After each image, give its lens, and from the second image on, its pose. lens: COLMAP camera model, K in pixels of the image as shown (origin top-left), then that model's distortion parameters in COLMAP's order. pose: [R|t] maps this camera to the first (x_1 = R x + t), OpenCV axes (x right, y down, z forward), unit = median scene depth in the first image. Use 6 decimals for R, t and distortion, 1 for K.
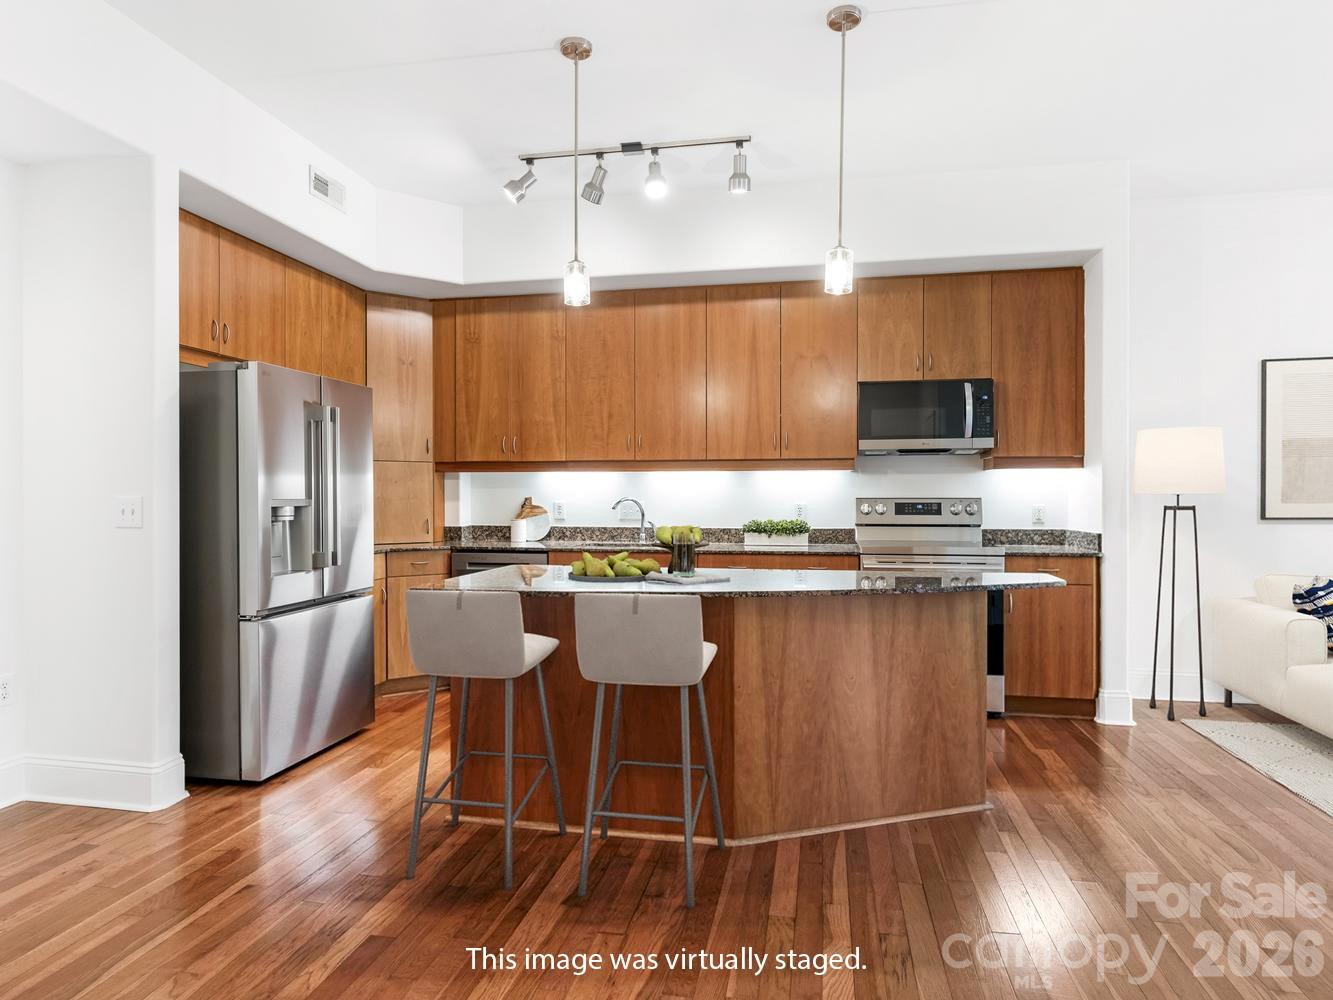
lens RADIAL K [[753.8, 0, 666.5], [0, 753.8, 500.0], [0, 0, 1]] dist [0.000611, -0.001115]
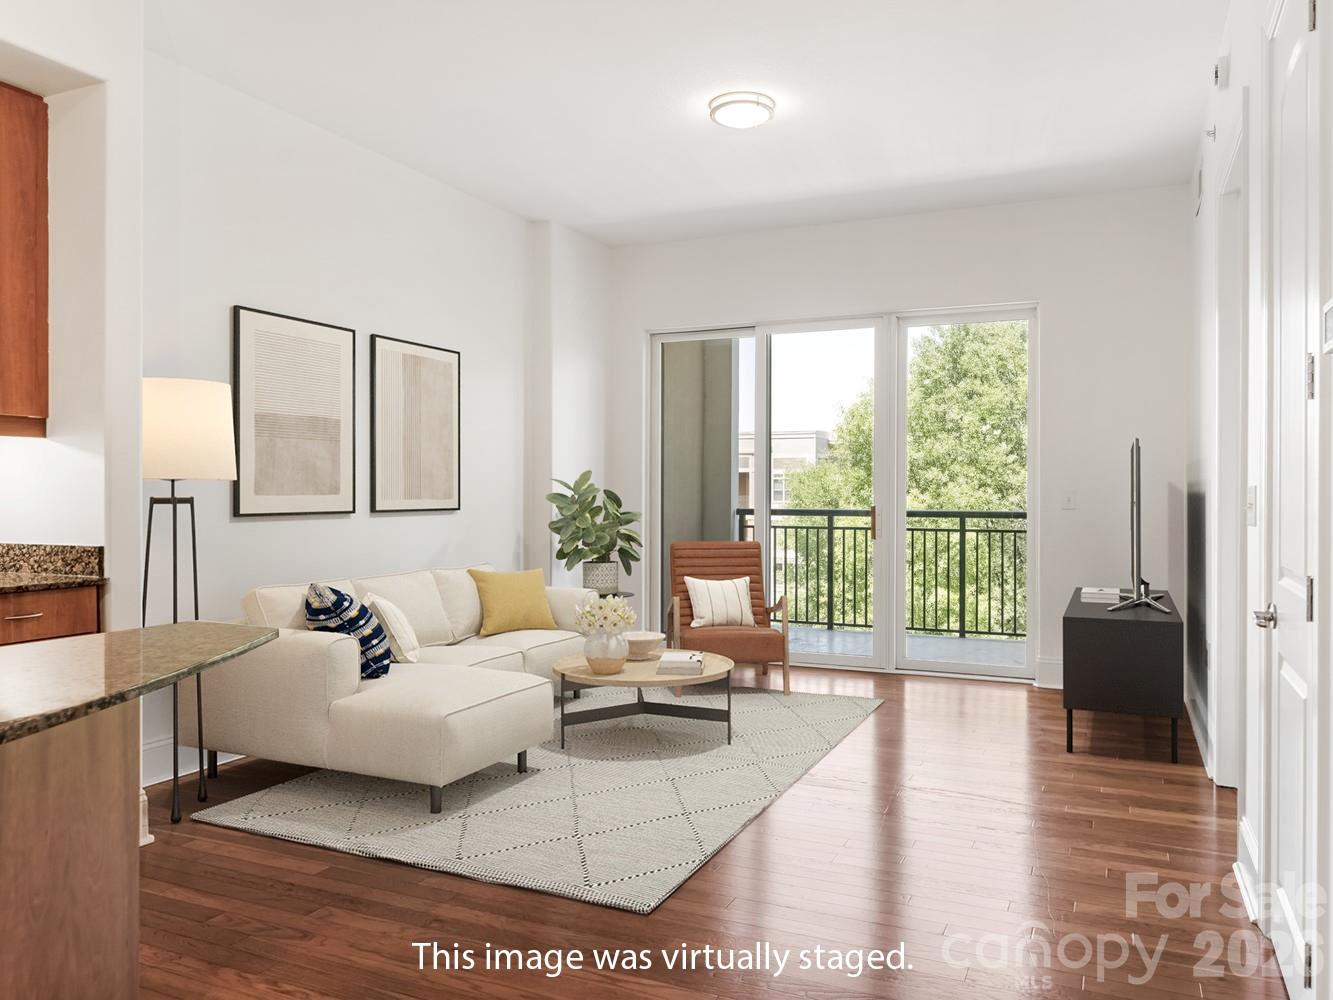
lens RADIAL K [[1025.3, 0, 666.5], [0, 1025.3, 500.0], [0, 0, 1]] dist [-0.008012, -0.004863]
pose [[0.239936, -0.012129, 0.970713, -0.109662], [0.003088, 0.999926, 0.011731, -0.001400], [-0.970784, 0.000183, 0.239956, 0.333850]]
